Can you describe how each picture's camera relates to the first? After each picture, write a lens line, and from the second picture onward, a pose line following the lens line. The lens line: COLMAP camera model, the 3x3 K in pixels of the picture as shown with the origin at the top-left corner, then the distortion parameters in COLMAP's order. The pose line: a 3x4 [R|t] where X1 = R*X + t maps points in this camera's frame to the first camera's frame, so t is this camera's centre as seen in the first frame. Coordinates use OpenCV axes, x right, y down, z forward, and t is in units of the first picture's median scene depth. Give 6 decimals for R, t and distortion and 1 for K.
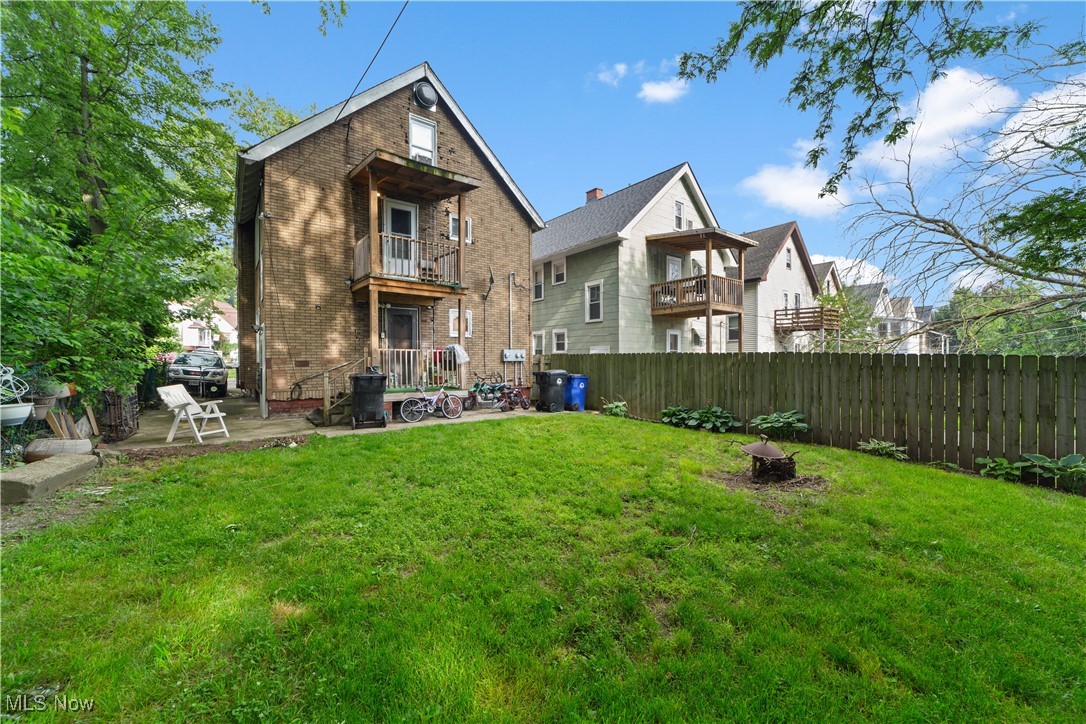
lens RADIAL K [[420.1, 0, 539.2], [0, 420.1, 357.6], [0, 0, 1]] dist [-0.007232, 0.000281]
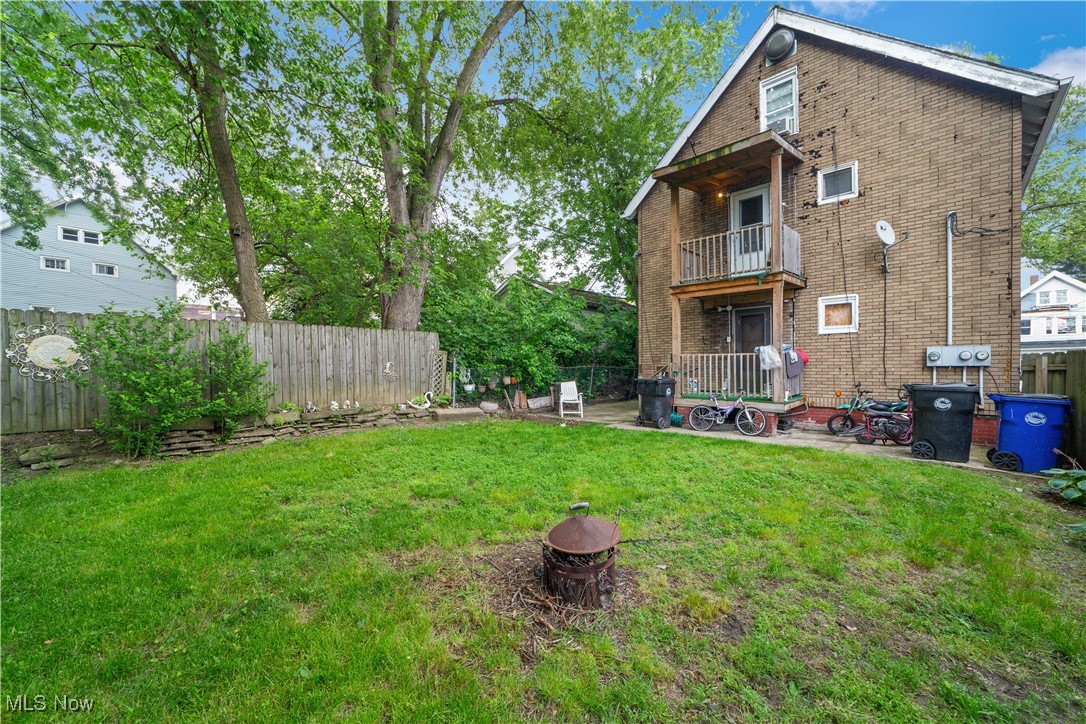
lens RADIAL K [[420.1, 0, 539.1], [0, 420.1, 365.7], [0, 0, 1]] dist [-0.007232, 0.000281]
pose [[0.165061, 0.001271, -0.986283, 0.467538], [0.012664, 0.999914, 0.003408, -0.001326], [0.986202, -0.013053, 0.165031, 0.389035]]
